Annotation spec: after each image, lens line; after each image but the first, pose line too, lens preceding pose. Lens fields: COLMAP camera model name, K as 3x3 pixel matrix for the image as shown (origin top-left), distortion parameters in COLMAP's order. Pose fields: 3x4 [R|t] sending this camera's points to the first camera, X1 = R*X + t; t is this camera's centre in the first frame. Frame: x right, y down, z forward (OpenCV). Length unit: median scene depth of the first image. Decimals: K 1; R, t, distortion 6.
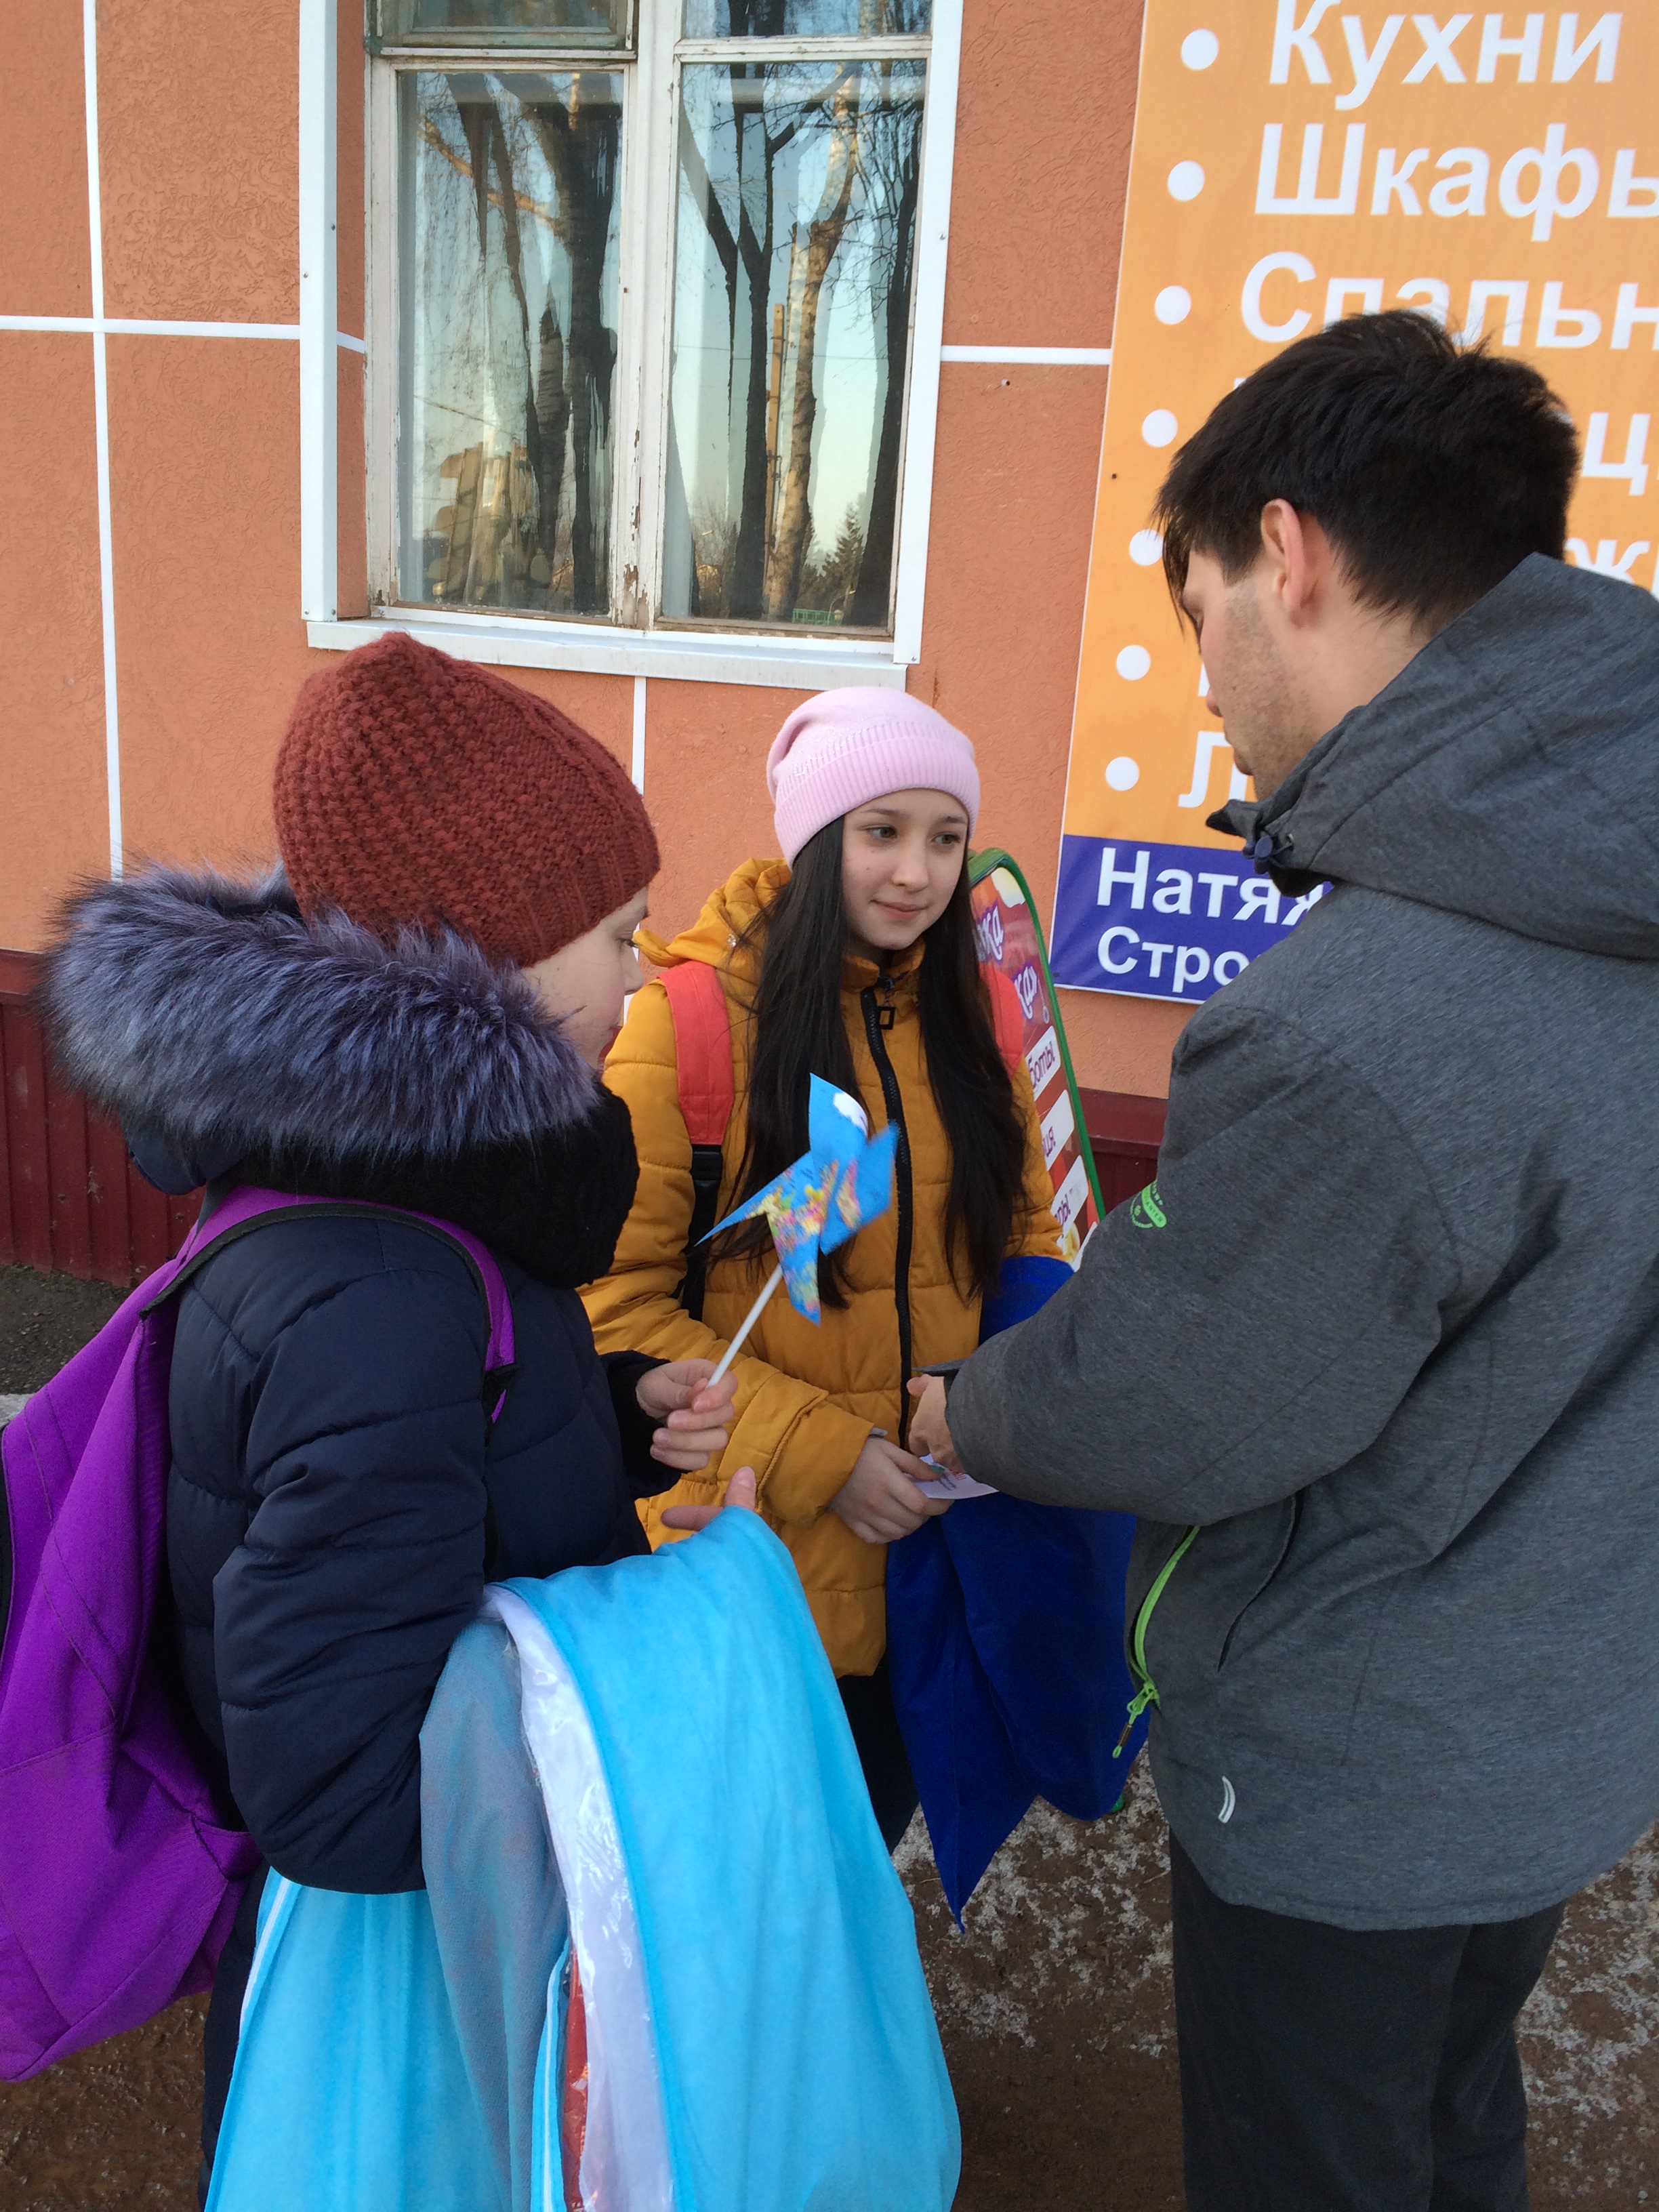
lens RADIAL K [[1859.8, 0, 829.5], [0, 1859.8, 1106.0], [0, 0, 1]] dist [0.087153, -0.111060]
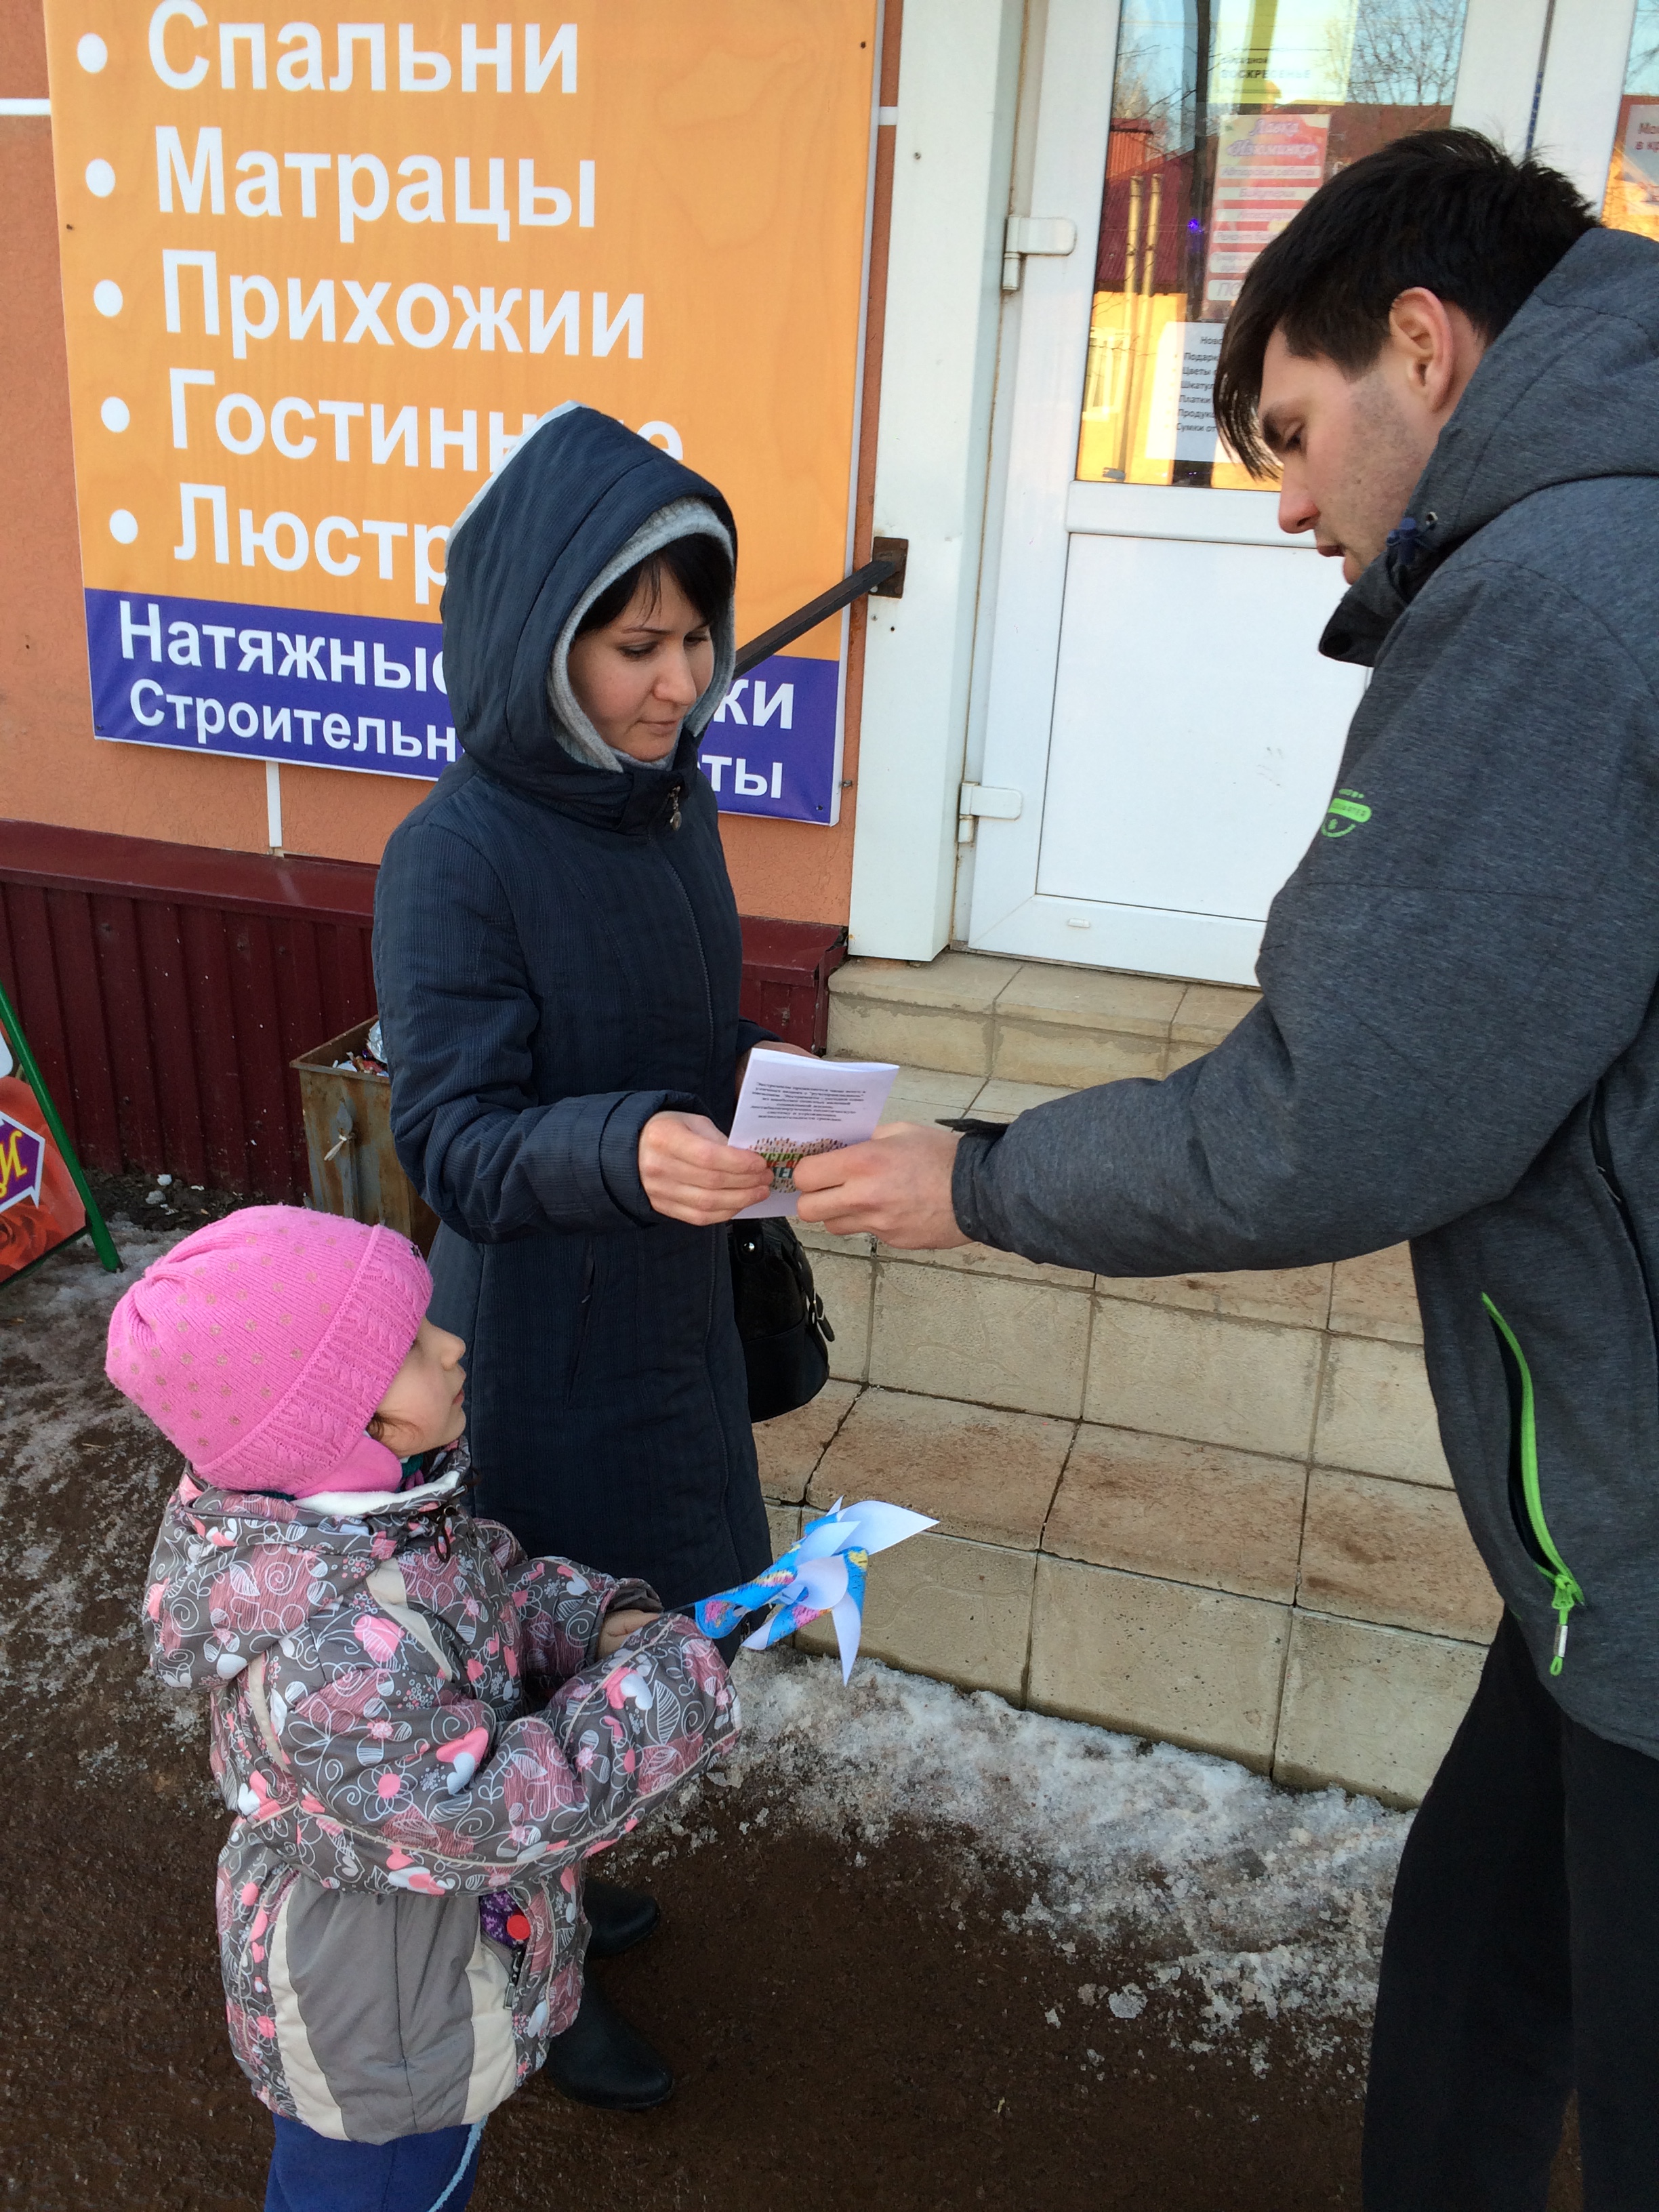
lens RADIAL K [[1859.8, 0, 829.5], [0, 1859.8, 1106.0], [0, 0, 1]] dist [0.087153, -0.111060]
pose [[0.999864, -0.005080, -0.015704, 0.555074], [0.006360, 0.996568, 0.082532, 0.056475], [0.015230, -0.082621, 0.996465, -0.055755]]
